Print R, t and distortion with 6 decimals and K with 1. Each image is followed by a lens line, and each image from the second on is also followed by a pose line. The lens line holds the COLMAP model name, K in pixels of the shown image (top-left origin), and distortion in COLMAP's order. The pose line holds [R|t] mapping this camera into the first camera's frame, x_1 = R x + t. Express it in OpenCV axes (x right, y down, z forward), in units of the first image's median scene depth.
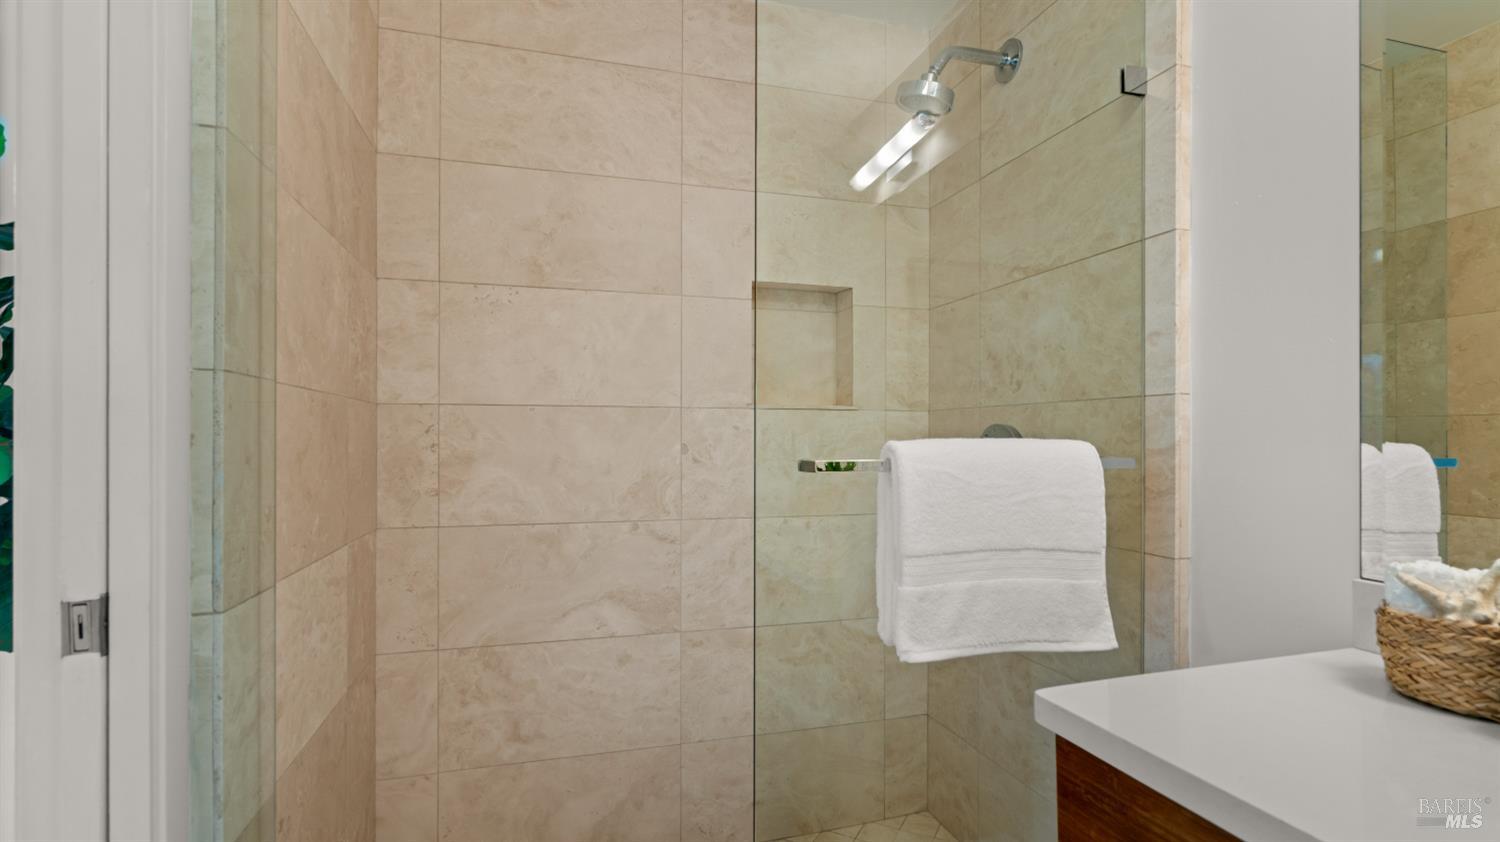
lens RADIAL K [[703.3, 0, 749.7], [0, 703.3, 441.8], [0, 0, 1]] dist [-0.002097, 0.000077]
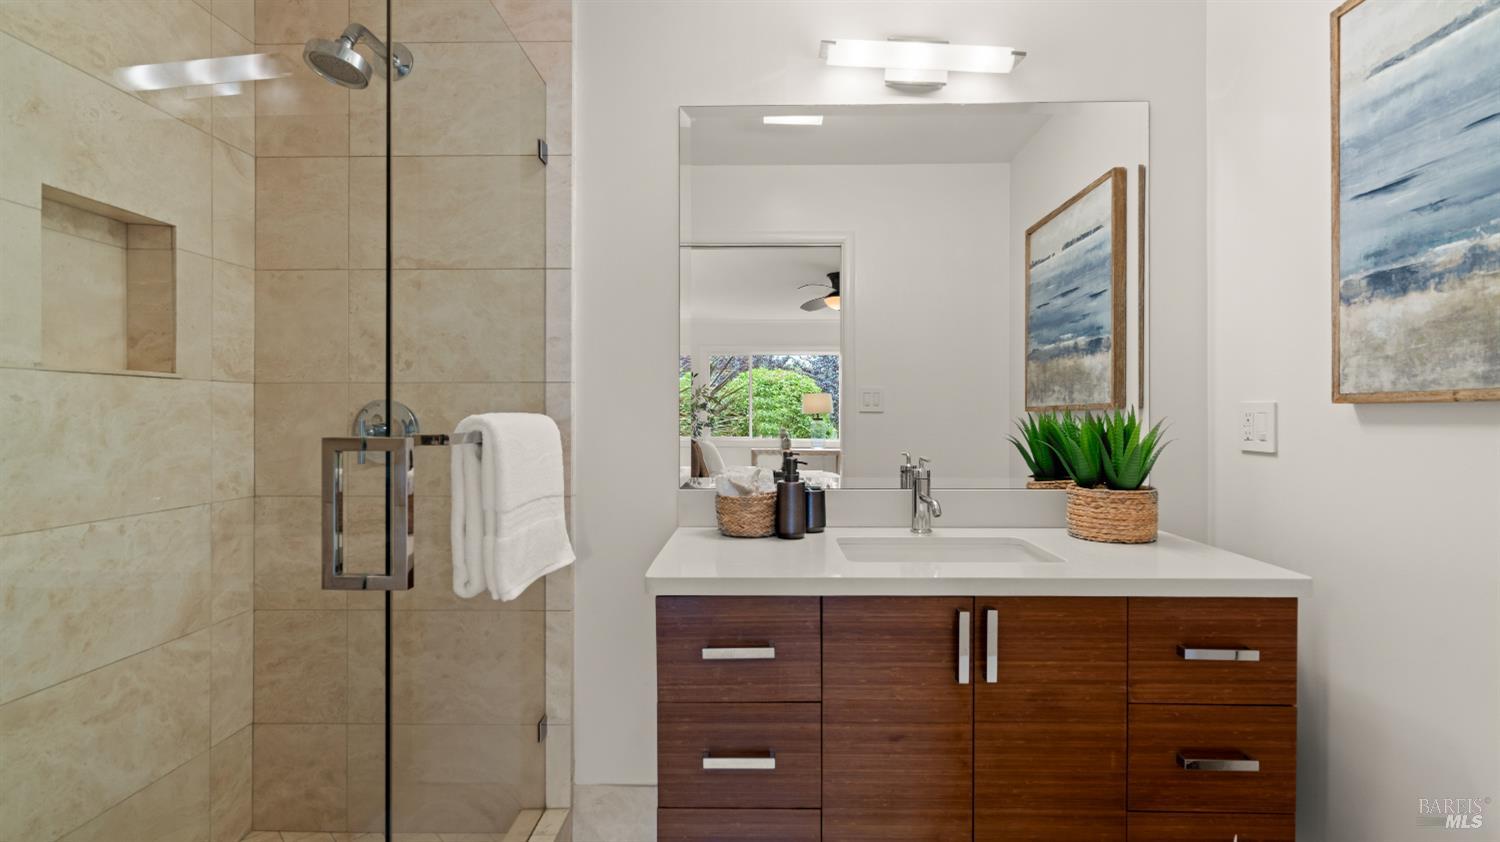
lens RADIAL K [[702.8, 0, 751.7], [0, 702.8, 424.6], [0, 0, 1]] dist [-0.001888, 0.000973]
pose [[0.305426, -0.015335, 0.952092, -0.425948], [0.006685, 0.999880, 0.013960, 0.000790], [-0.952192, 0.002101, 0.305492, 0.132028]]
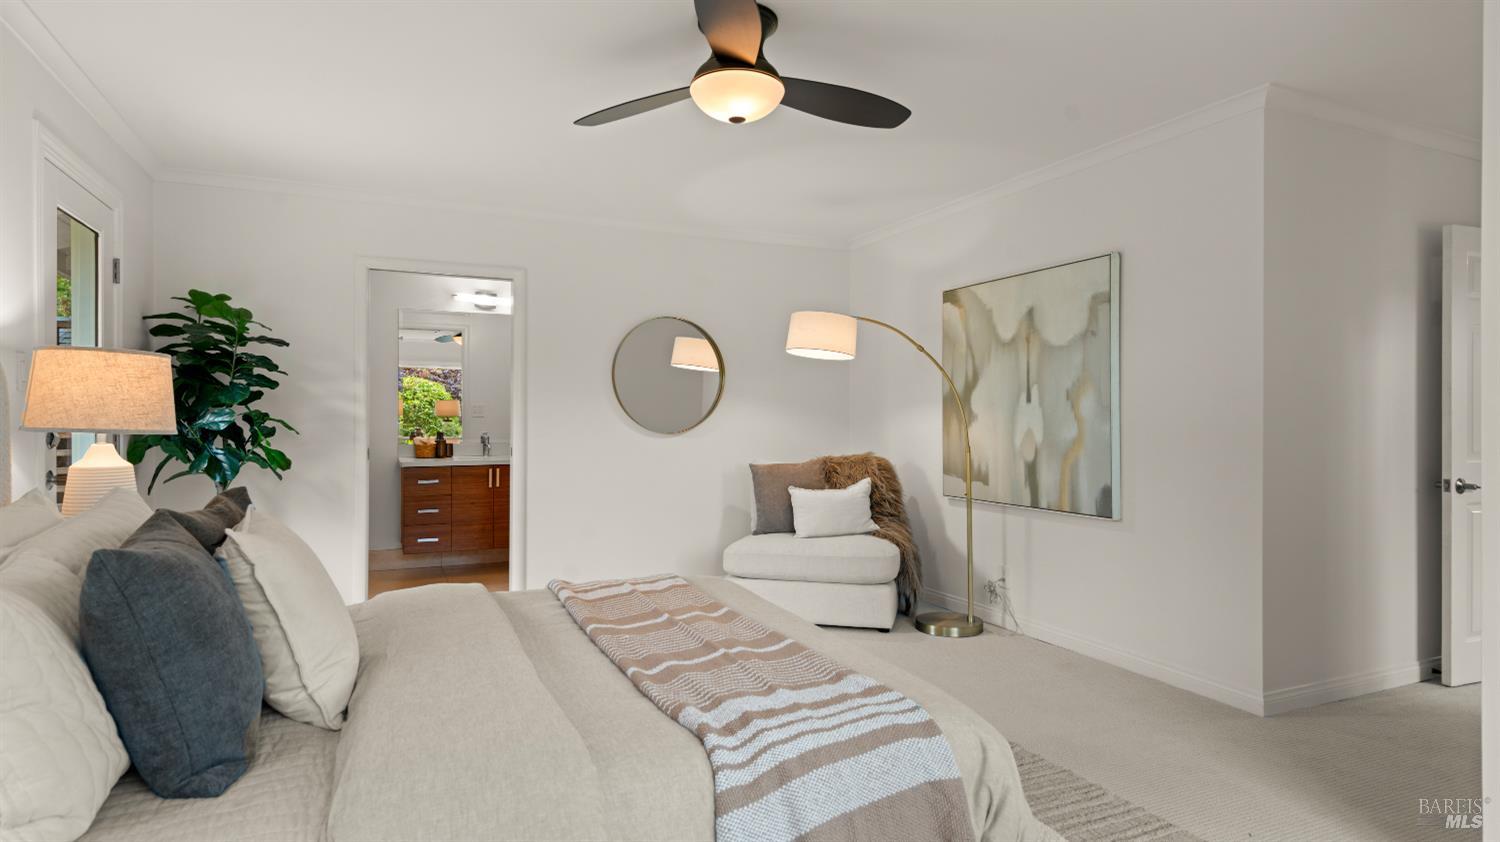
lens RADIAL K [[809.8, 0, 745.1], [0, 809.8, 428.4], [0, 0, 1]] dist [-0.001775, -0.000051]
pose [[-0.136546, -0.016084, 0.990503, -4.559969], [0.001367, 0.999864, 0.016424, -0.014727], [-0.990633, 0.003597, -0.136505, -0.751460]]
